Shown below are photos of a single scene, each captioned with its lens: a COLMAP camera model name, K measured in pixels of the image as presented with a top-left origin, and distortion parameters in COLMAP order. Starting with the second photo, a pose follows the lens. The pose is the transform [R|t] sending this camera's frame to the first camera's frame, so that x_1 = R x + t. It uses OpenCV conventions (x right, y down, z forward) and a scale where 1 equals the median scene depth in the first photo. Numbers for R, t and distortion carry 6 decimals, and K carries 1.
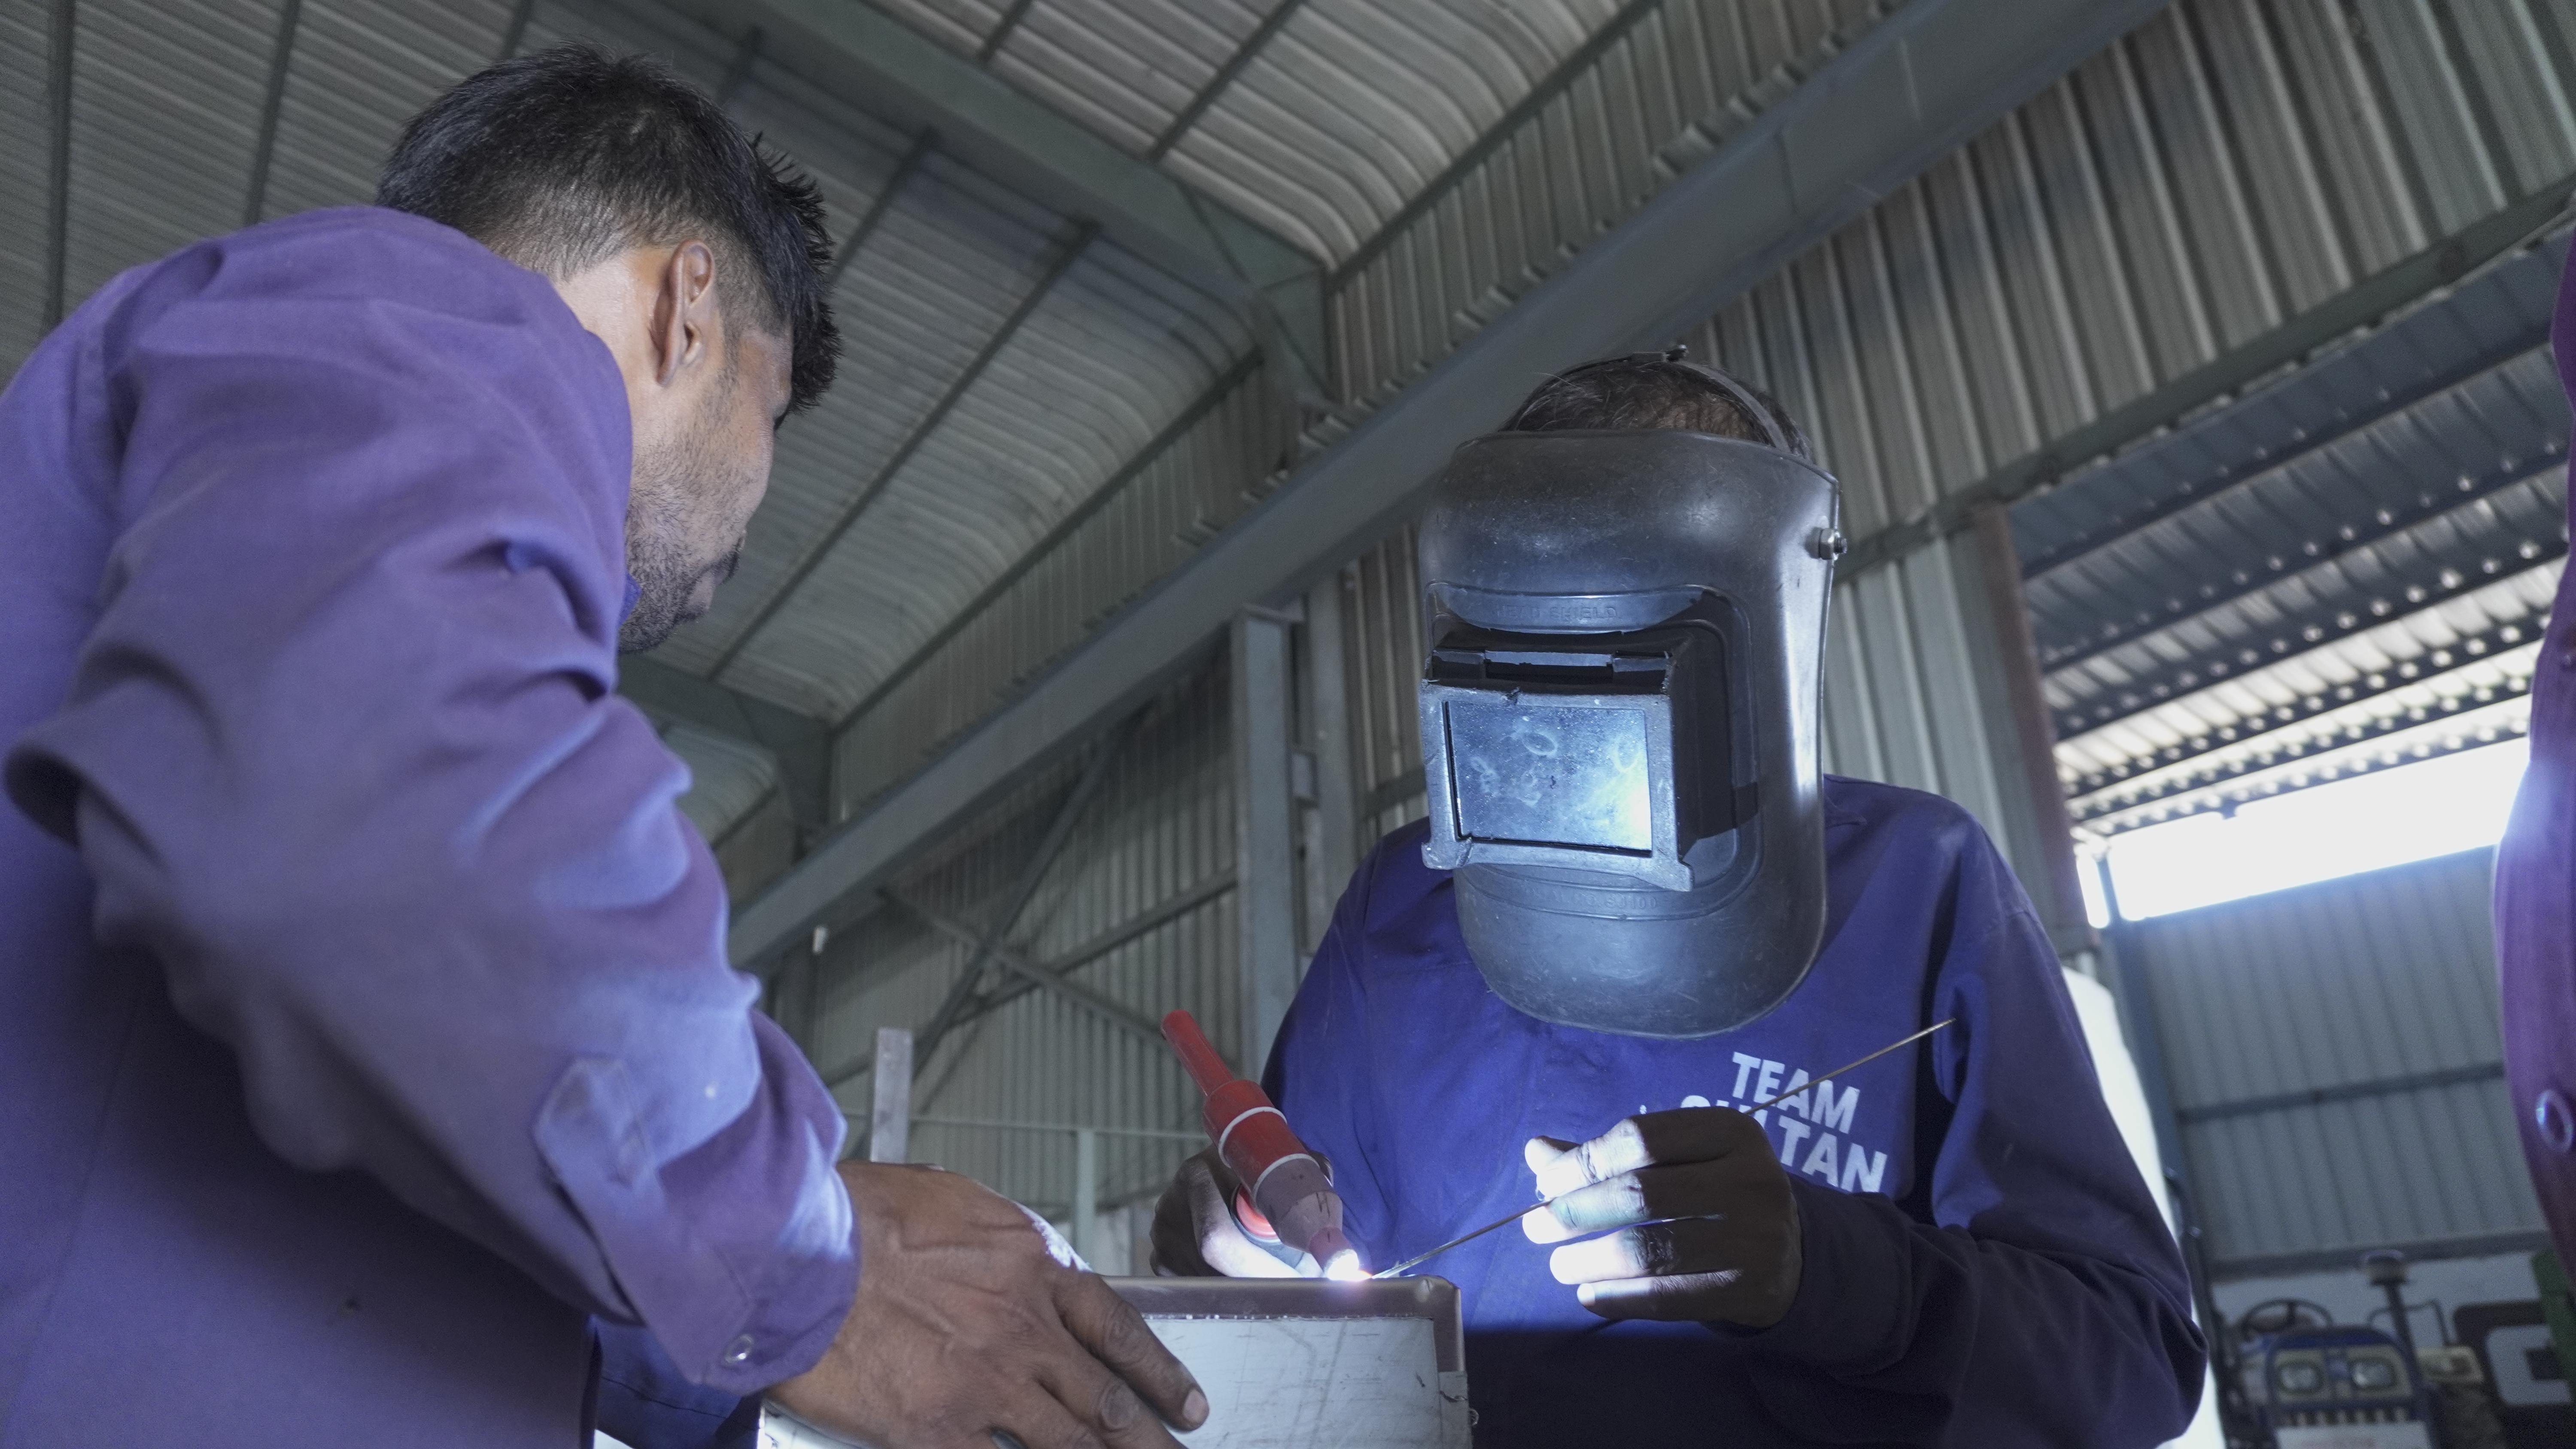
lens RADIAL K [[1737.3, 0, 1288.0], [0, 1737.3, 724.5], [0, 0, 1]] dist [-0.048598, 0.040294]
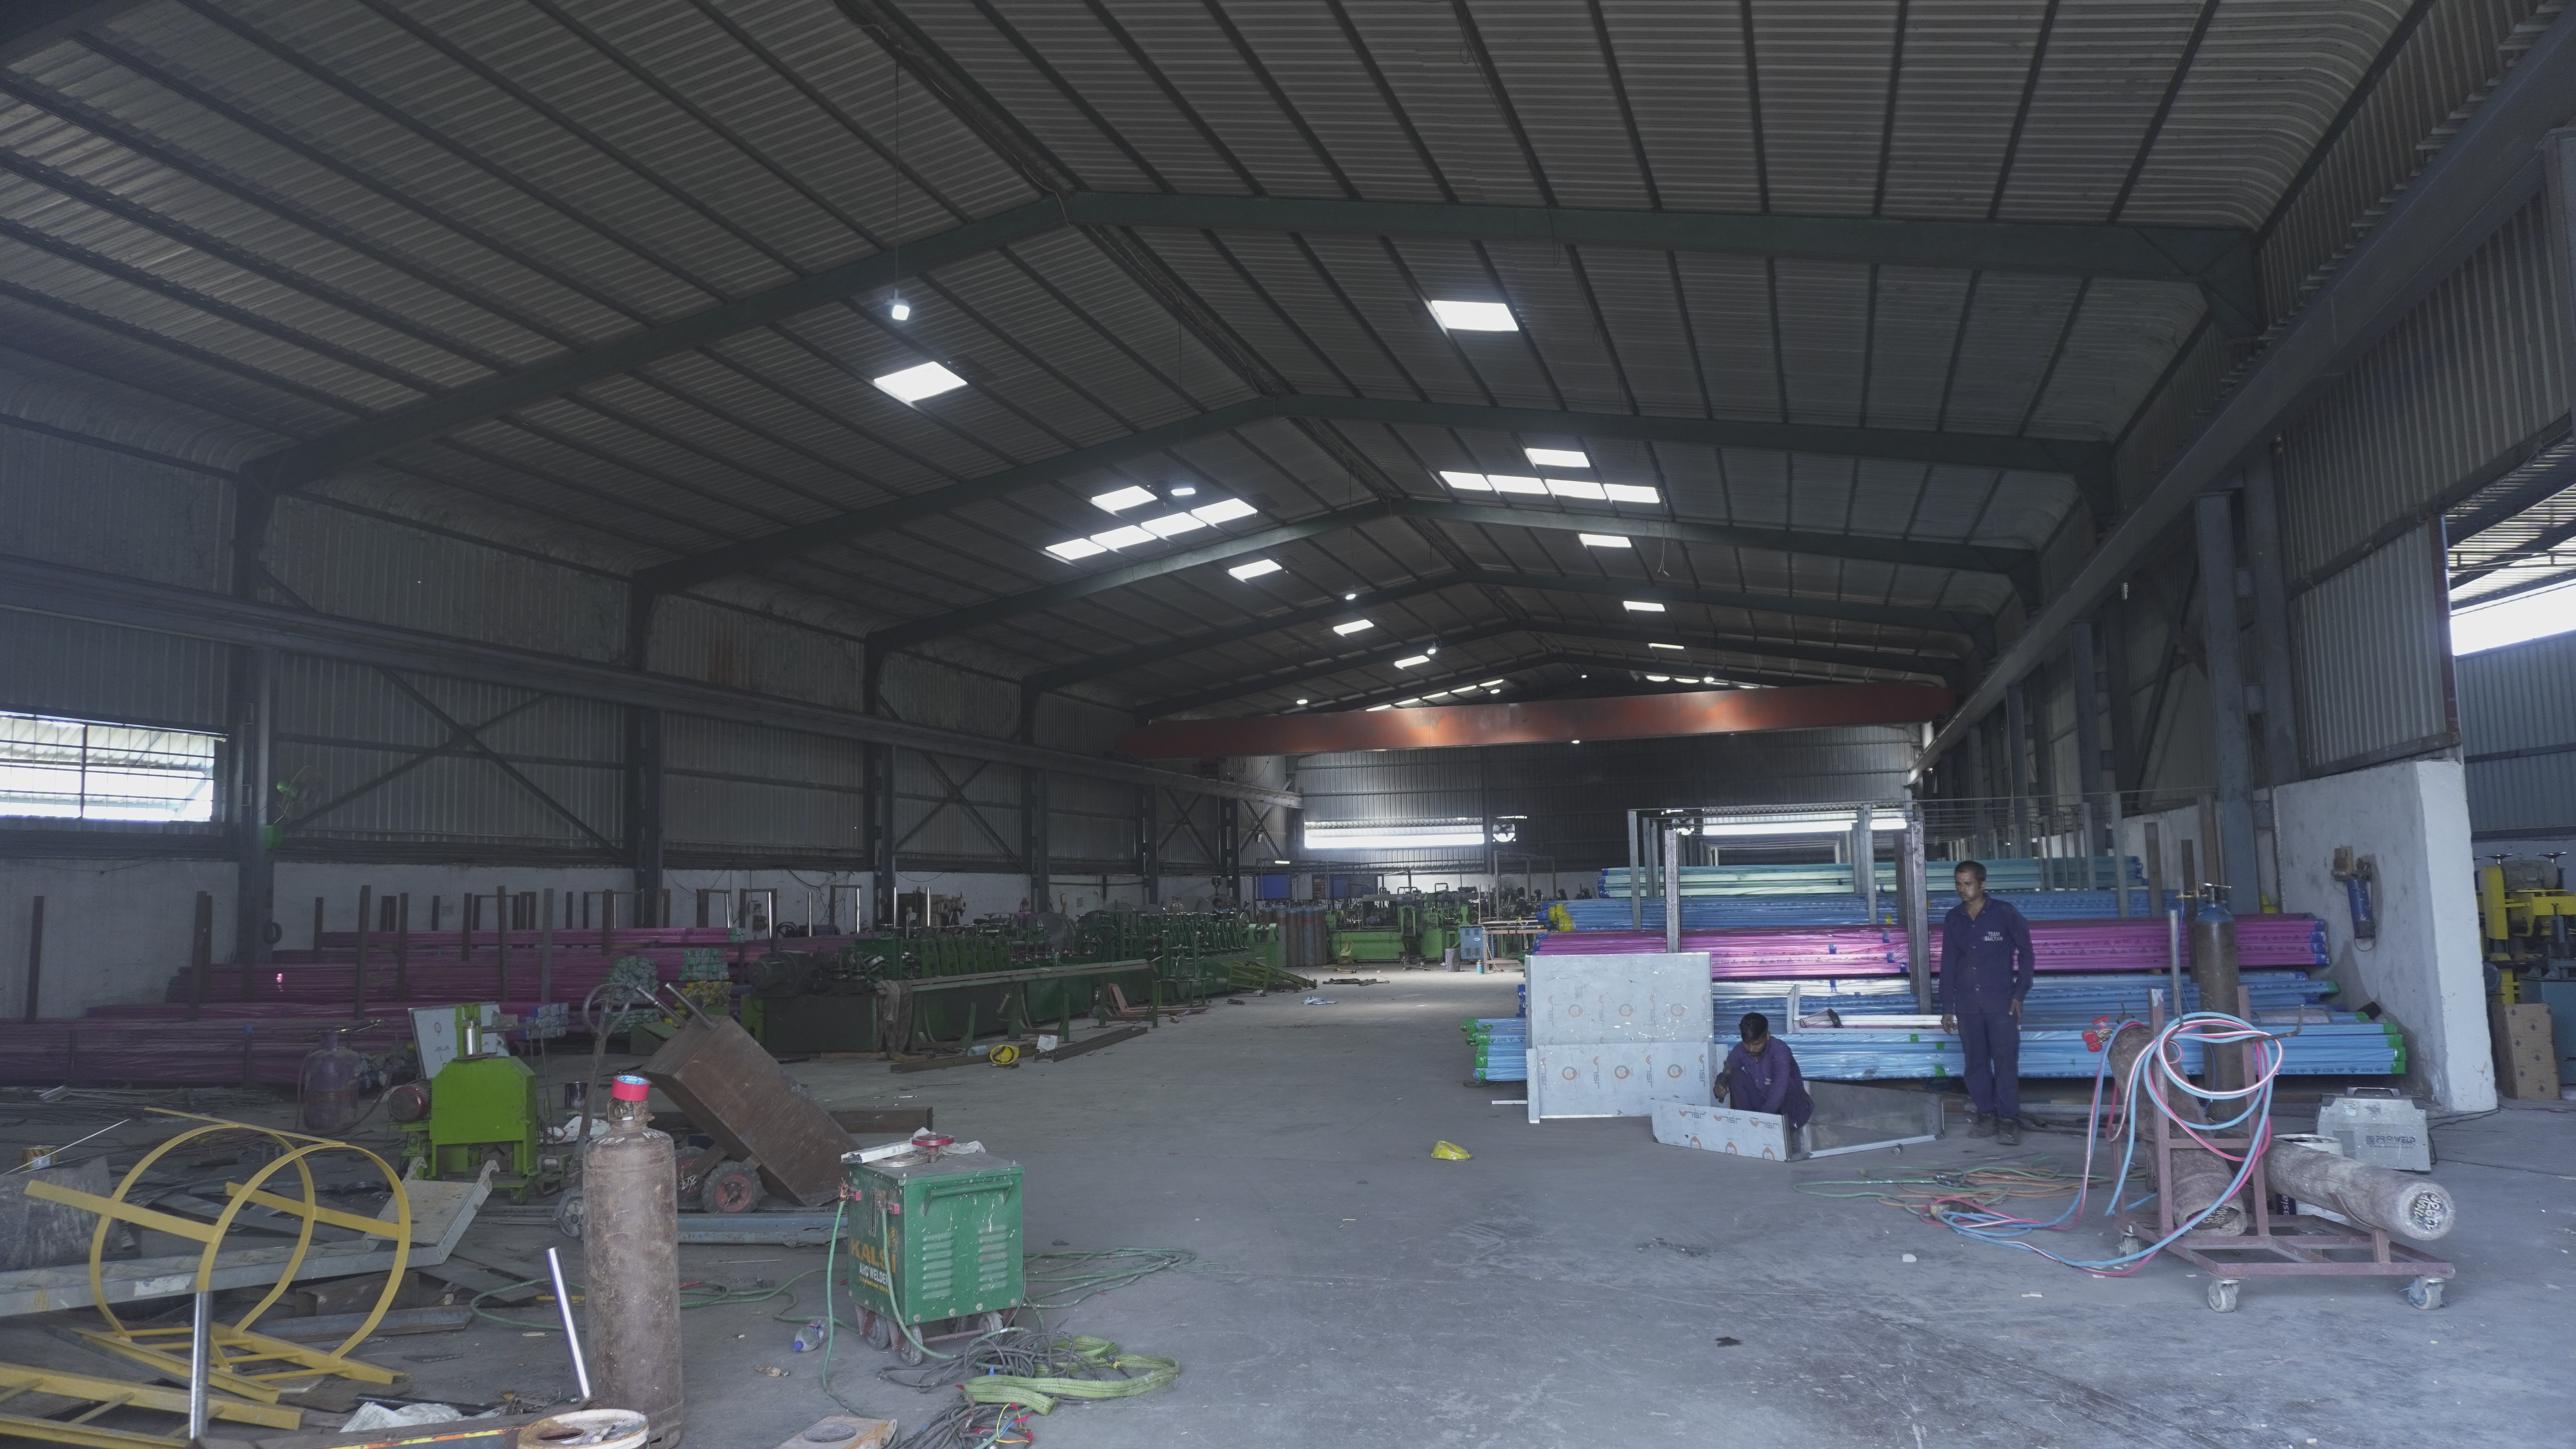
lens RADIAL K [[1737.3, 0, 1288.0], [0, 1737.3, 724.5], [0, 0, 1]] dist [-0.048598, 0.040294]
pose [[0.670080, -0.141258, -0.728725, 0.432419], [0.313836, 0.943578, 0.105675, -0.232606], [0.672681, -0.299511, 0.676604, -0.694704]]
